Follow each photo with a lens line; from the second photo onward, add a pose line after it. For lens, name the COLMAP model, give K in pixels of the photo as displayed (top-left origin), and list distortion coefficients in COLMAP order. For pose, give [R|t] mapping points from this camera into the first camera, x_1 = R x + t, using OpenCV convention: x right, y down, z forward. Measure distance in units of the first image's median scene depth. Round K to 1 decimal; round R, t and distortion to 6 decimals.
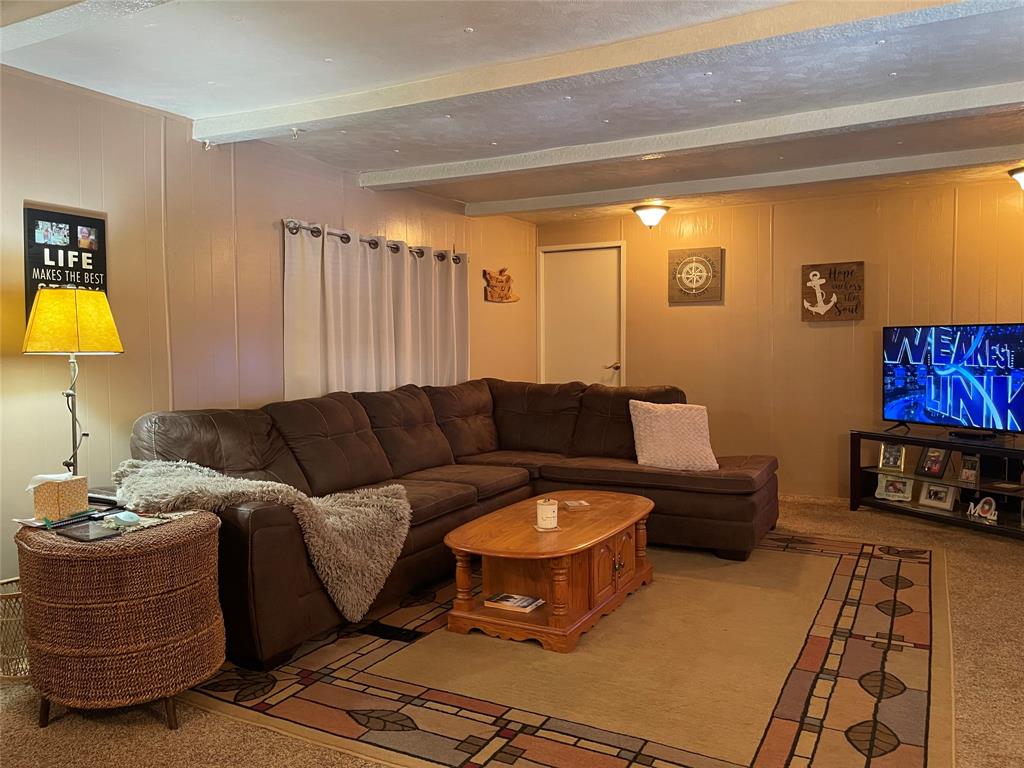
lens RADIAL K [[772.3, 0, 518.8], [0, 772.3, 380.4], [0, 0, 1]] dist [0.067286, -0.081275]
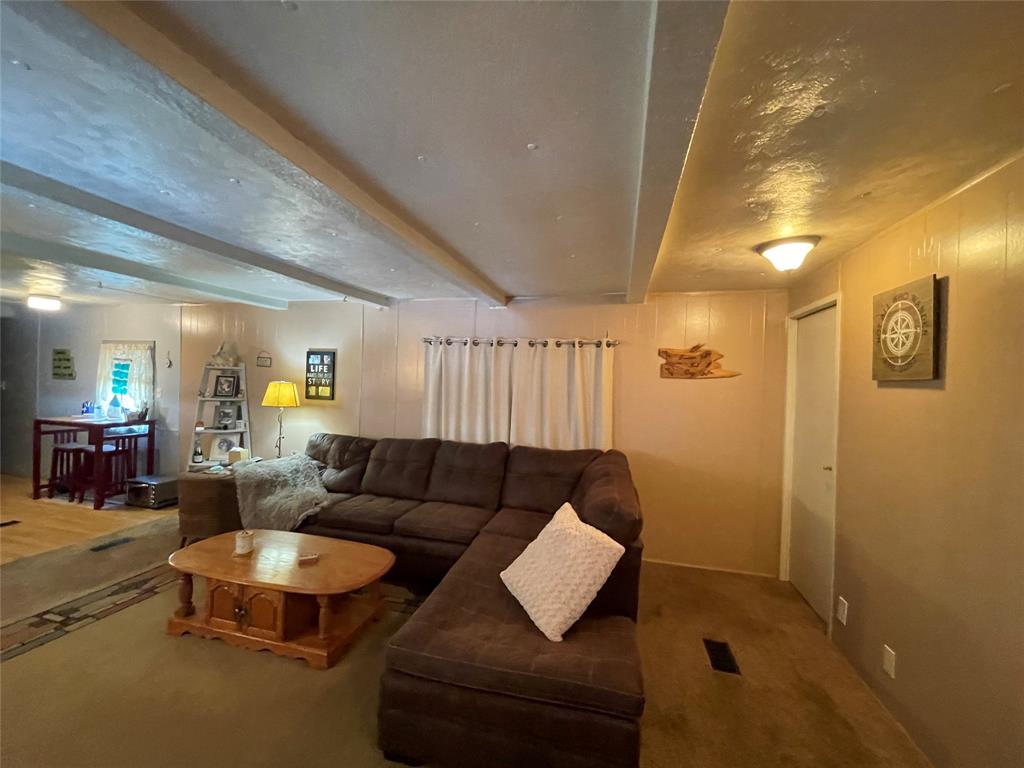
lens RADIAL K [[409.1, 0, 511.2], [0, 409.1, 376.9], [0, 0, 1]] dist [0.000463, -0.001234]
pose [[0.227435, 0.004166, -0.973784, 0.587268], [-0.074572, 0.997129, -0.013151, -0.104282], [0.970934, 0.075608, 0.227093, 0.868236]]
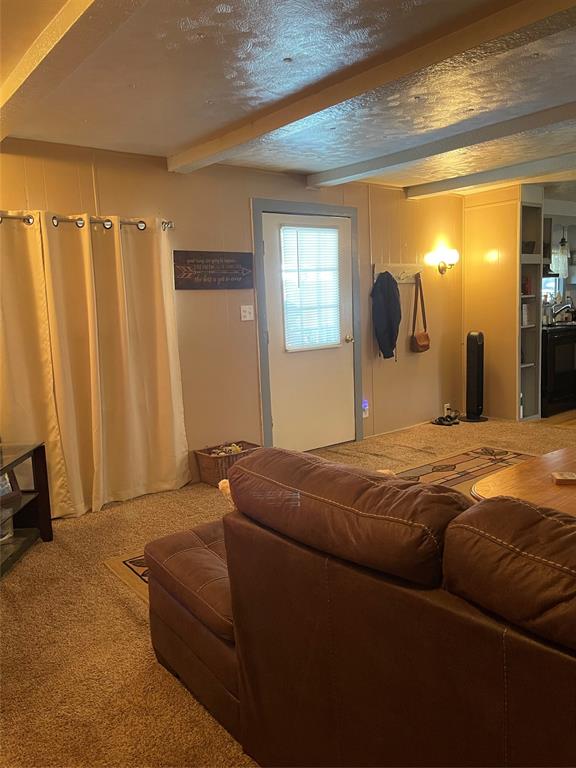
lens RADIAL K [[579.3, 0, 289.4], [0, 579.3, 386.6], [0, 0, 1]] dist [0.067286, -0.081275]
pose [[-0.914651, -0.006130, 0.404198, 0.074295], [0.072850, 0.981015, 0.179727, -0.078758], [-0.397627, 0.193833, -0.896840, 1.338719]]
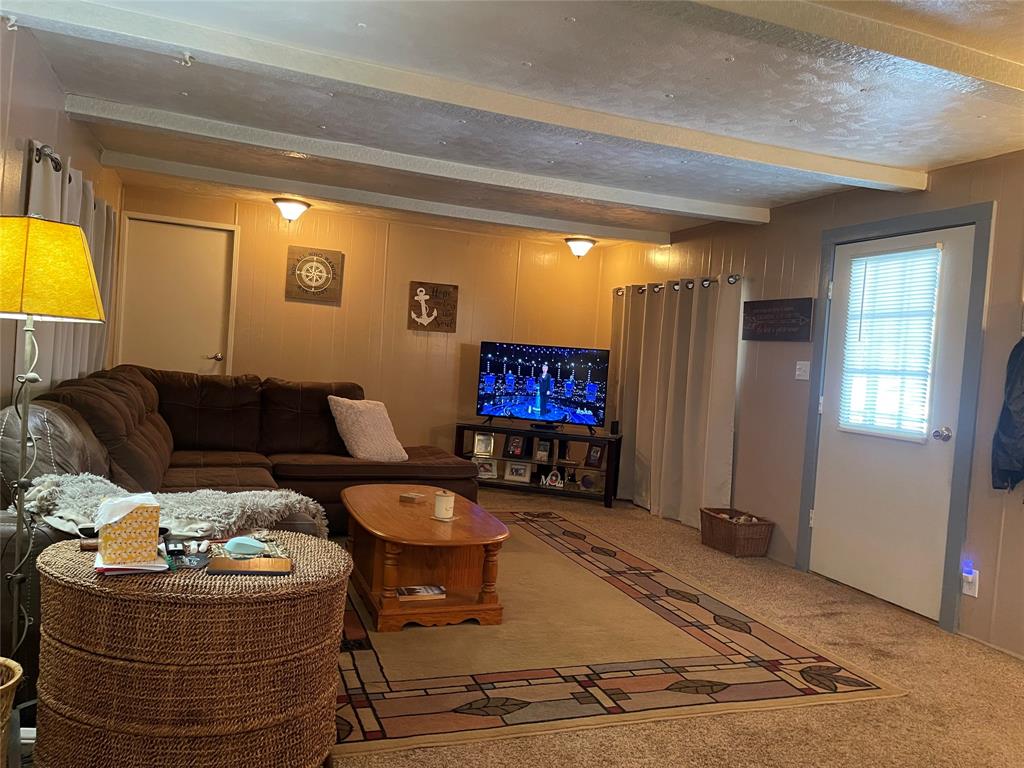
lens RADIAL K [[772.3, 0, 513.0], [0, 772.3, 374.5], [0, 0, 1]] dist [0.067286, -0.081275]
pose [[0.658912, 0.041179, 0.751092, -0.483170], [-0.043575, 0.998913, -0.016540, 0.004130], [-0.750957, -0.021831, 0.659990, 0.153037]]
